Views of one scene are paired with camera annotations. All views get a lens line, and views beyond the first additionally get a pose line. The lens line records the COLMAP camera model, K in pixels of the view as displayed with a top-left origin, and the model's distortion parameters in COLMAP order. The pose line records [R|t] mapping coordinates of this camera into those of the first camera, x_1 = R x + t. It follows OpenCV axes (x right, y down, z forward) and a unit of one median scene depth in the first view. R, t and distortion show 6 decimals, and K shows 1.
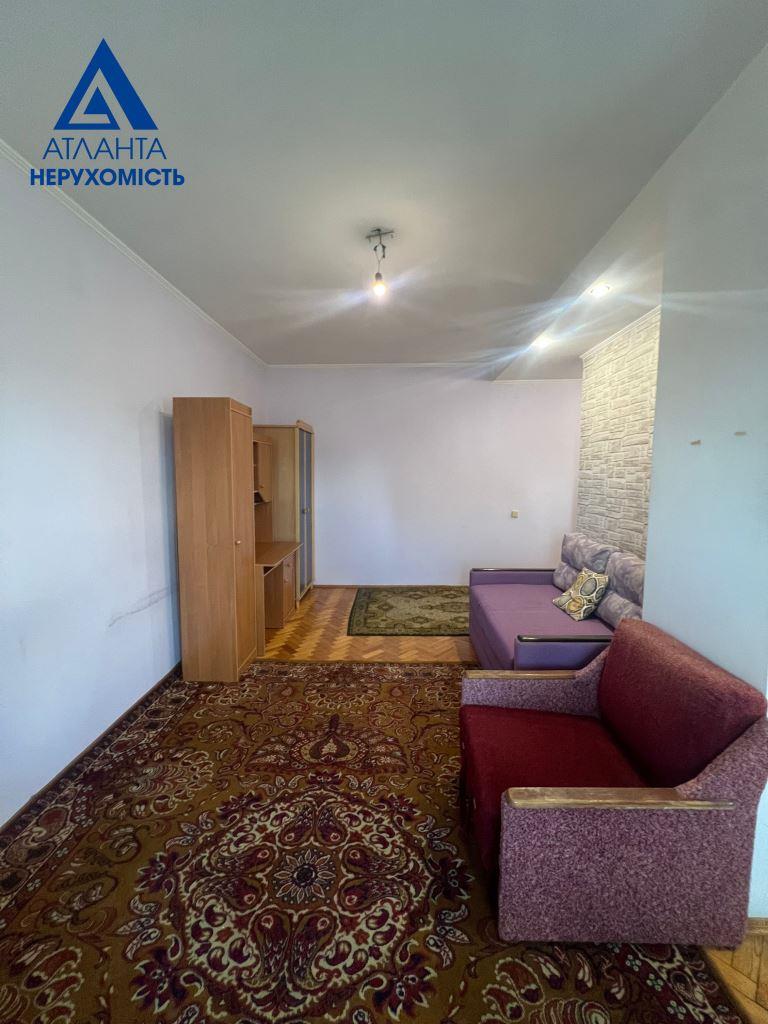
lens RADIAL K [[410.0, 0, 383.5], [0, 410.0, 511.8], [0, 0, 1]] dist [-0.001799, 0.000313]
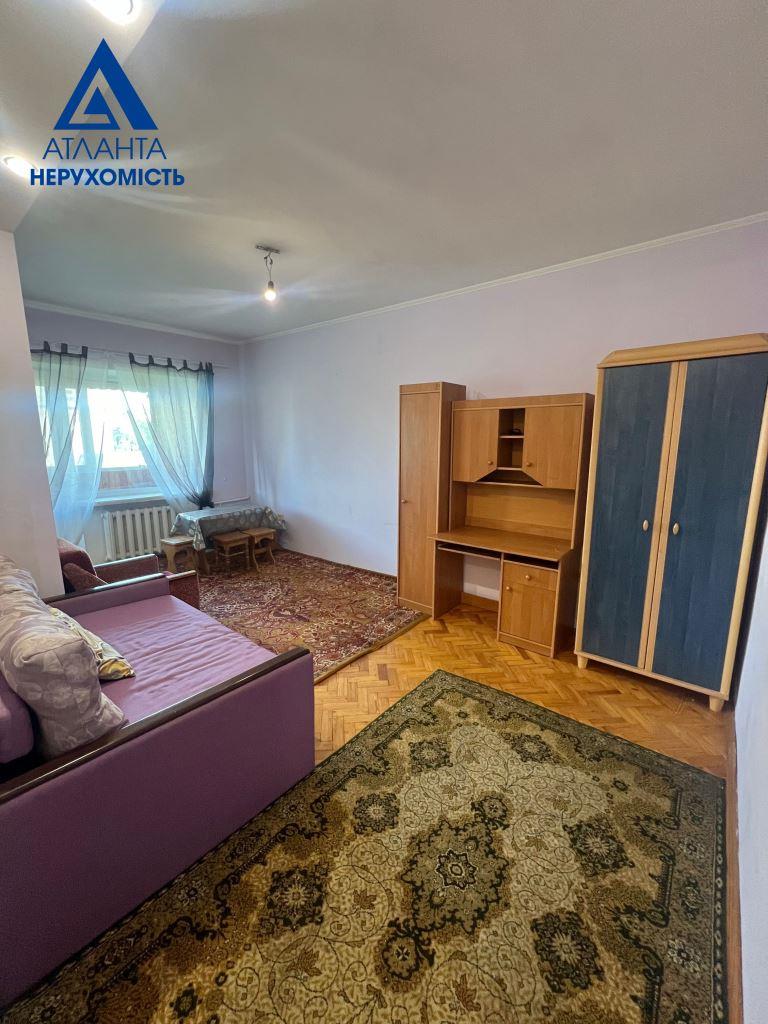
lens RADIAL K [[410.9, 0, 382.8], [0, 410.9, 512.5], [0, 0, 1]] dist [-0.002622, 0.000593]
pose [[-0.612375, 0.140919, -0.777907, 0.834249], [-0.076266, 0.968865, 0.235549, -0.228243], [0.786880, 0.203572, -0.582561, 2.120878]]
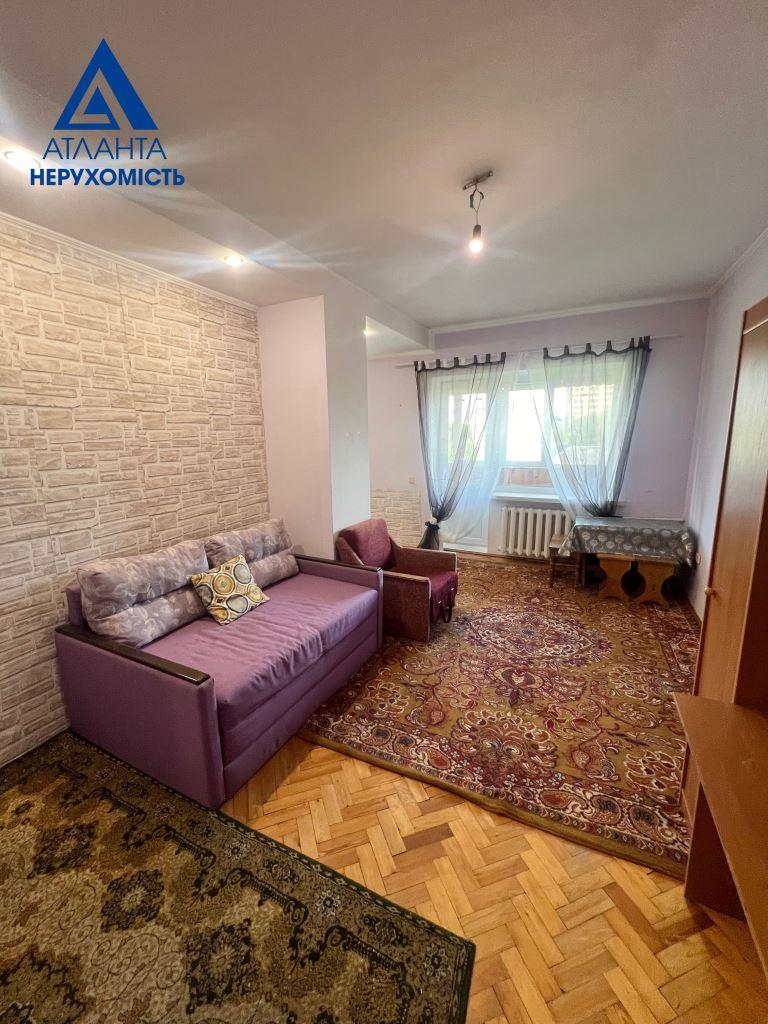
lens RADIAL K [[410.9, 0, 384.1], [0, 410.9, 512.7], [0, 0, 1]] dist [-0.002622, 0.000593]
pose [[-0.913247, -0.060262, 0.402926, -0.222536], [0.056190, 0.960917, 0.271073, -0.239809], [-0.403514, 0.270196, -0.874168, 2.022038]]
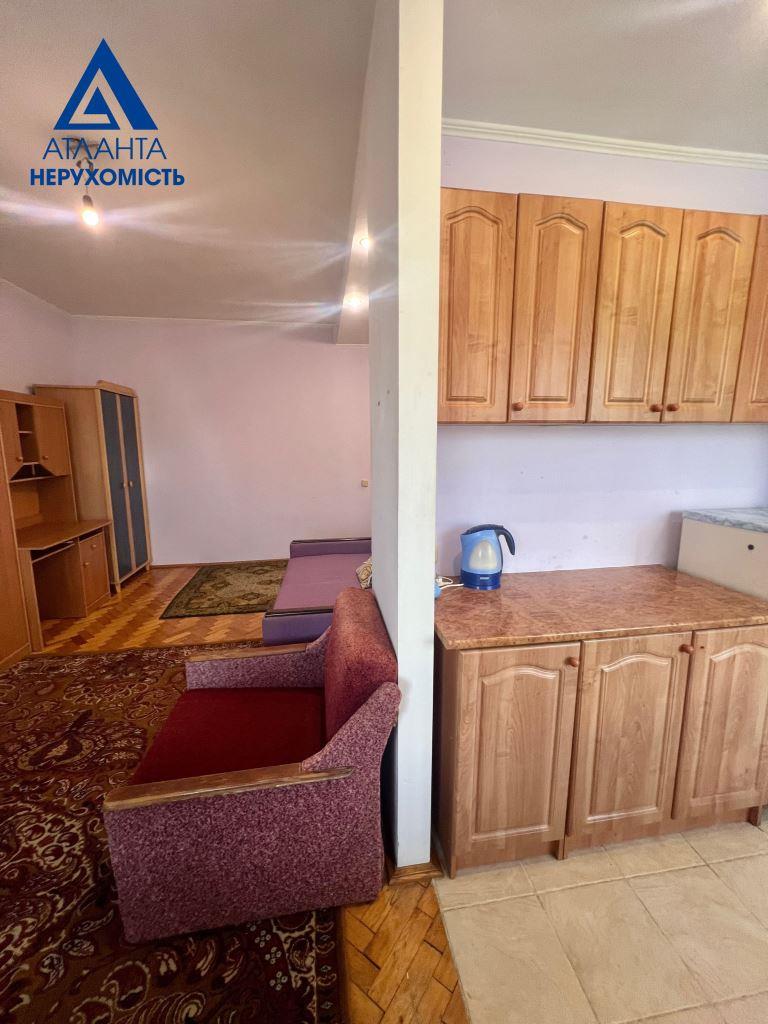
lens RADIAL K [[410.0, 0, 383.6], [0, 410.0, 513.5], [0, 0, 1]] dist [-0.001799, 0.000313]
pose [[0.982468, -0.035308, 0.183055, 0.405588], [0.021975, 0.996989, 0.074360, 0.011306], [-0.185130, -0.069034, 0.980286, 0.030187]]
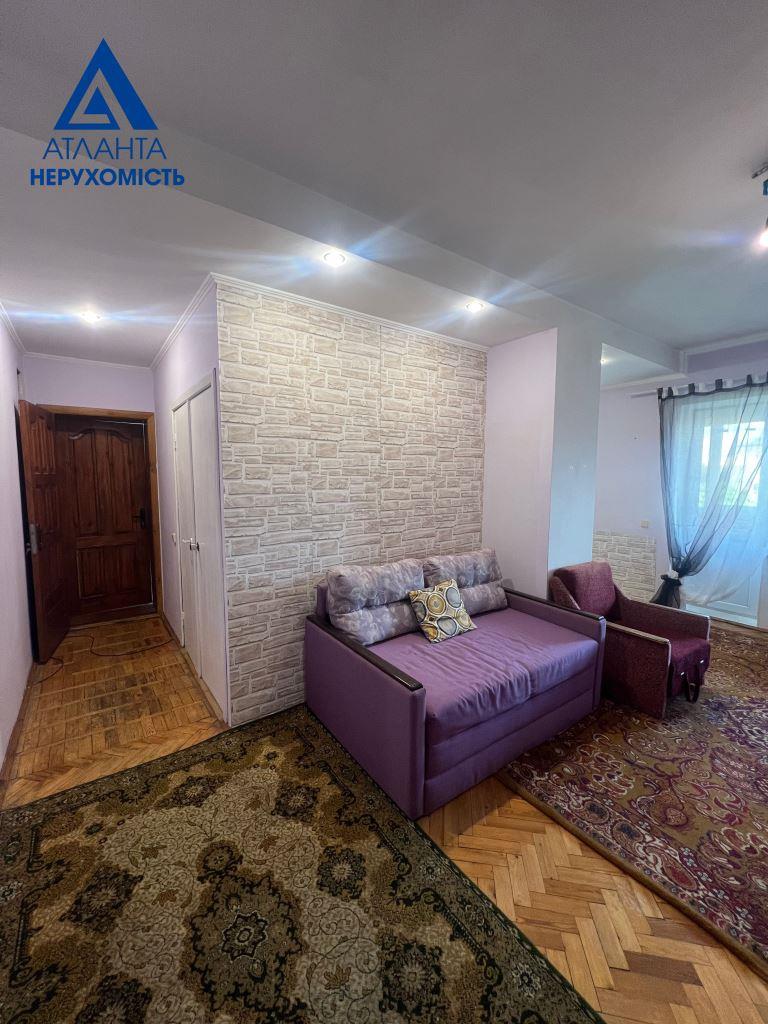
lens RADIAL K [[410.0, 0, 384.6], [0, 410.0, 513.5], [0, 0, 1]] dist [-0.001799, 0.000313]
pose [[-0.613956, -0.074091, 0.785855, -0.198059], [0.073166, 0.985957, 0.150119, -0.217891], [-0.785942, 0.149664, -0.599913, 2.055702]]
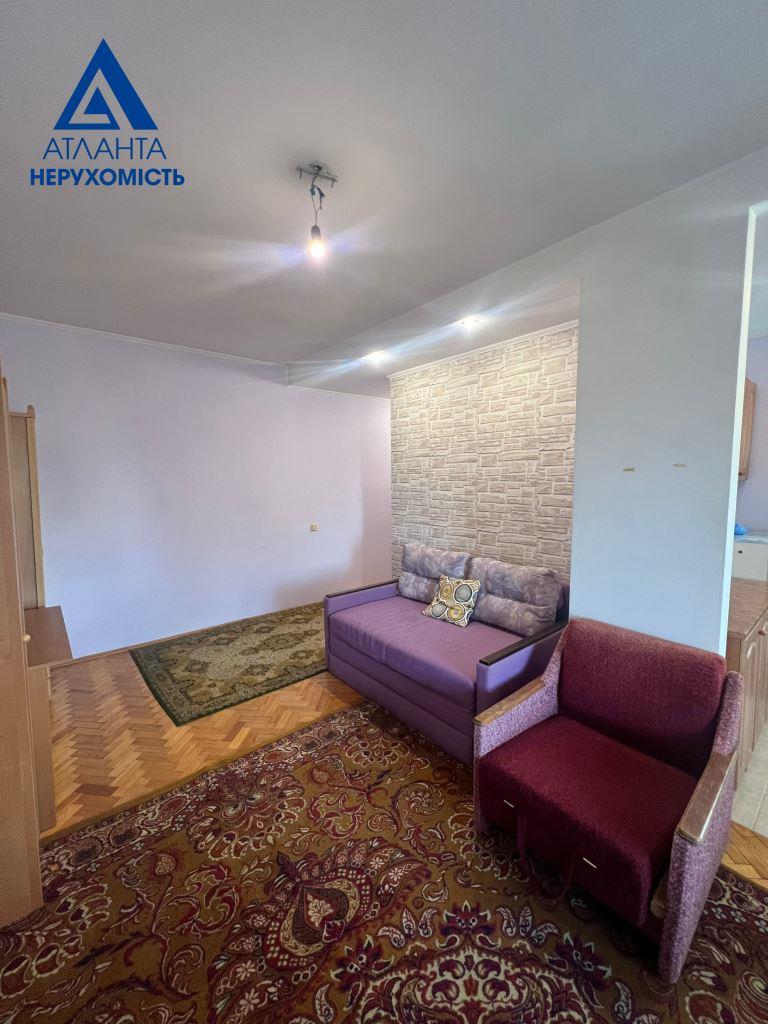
lens RADIAL K [[410.9, 0, 384.0], [0, 410.9, 512.5], [0, 0, 1]] dist [-0.002622, 0.000593]
pose [[0.739878, -0.061398, 0.669934, -0.447519], [0.068780, 0.997512, 0.015458, -0.074624], [-0.669216, 0.034641, 0.742260, 0.393308]]
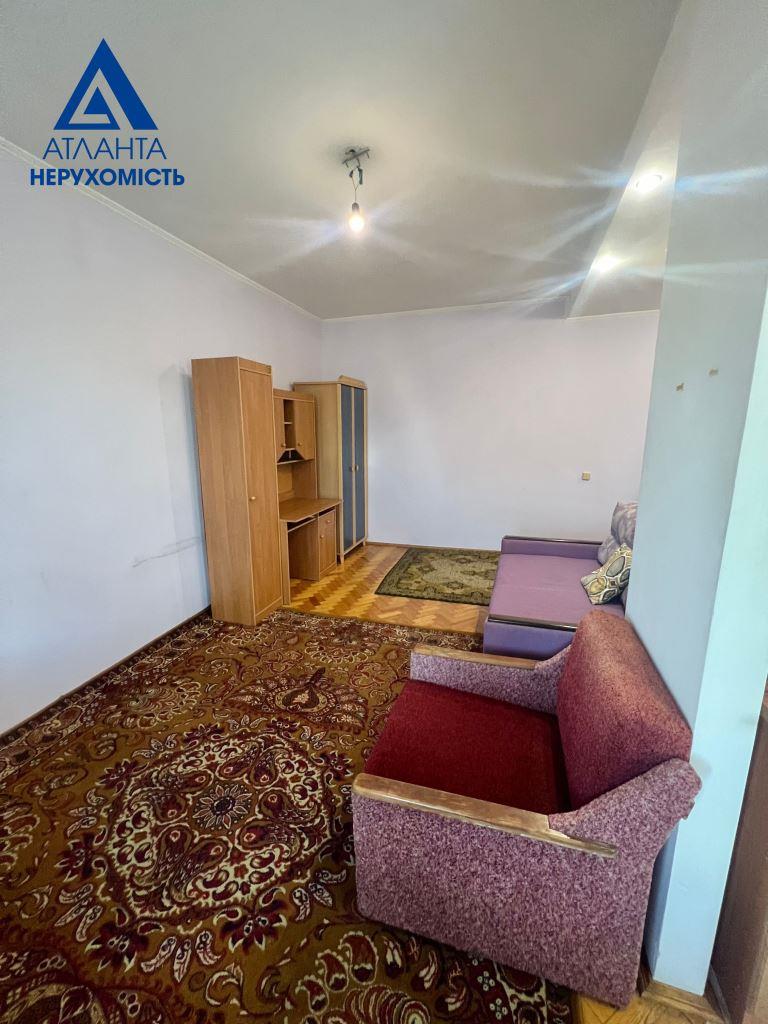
lens RADIAL K [[410.9, 0, 384.0], [0, 410.9, 512.8], [0, 0, 1]] dist [-0.002622, 0.000593]
pose [[0.963113, 0.045669, -0.265195, 0.316596], [-0.017100, 0.993889, 0.109053, -0.011840], [0.268555, -0.100496, 0.958008, 0.094373]]
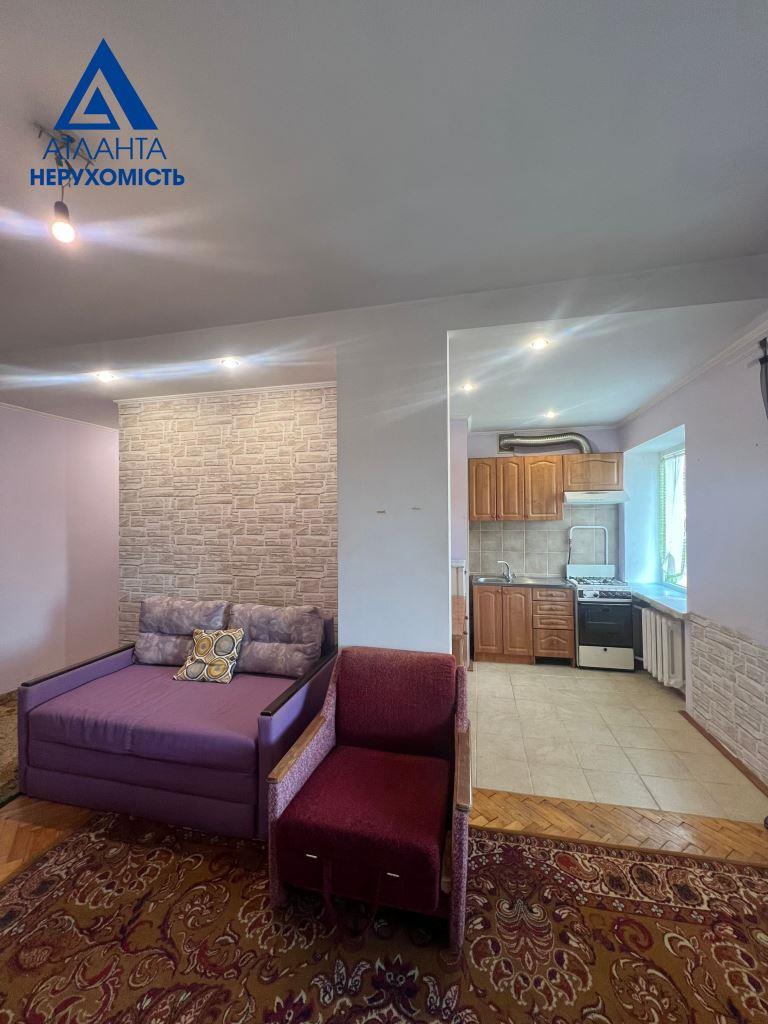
lens RADIAL K [[410.9, 0, 383.5], [0, 410.9, 512.9], [0, 0, 1]] dist [-0.002622, 0.000593]
pose [[0.184386, 0.016680, 0.982712, -0.498060], [0.099487, 0.994404, -0.035545, -0.075600], [-0.977806, 0.104321, 0.181695, 0.493845]]
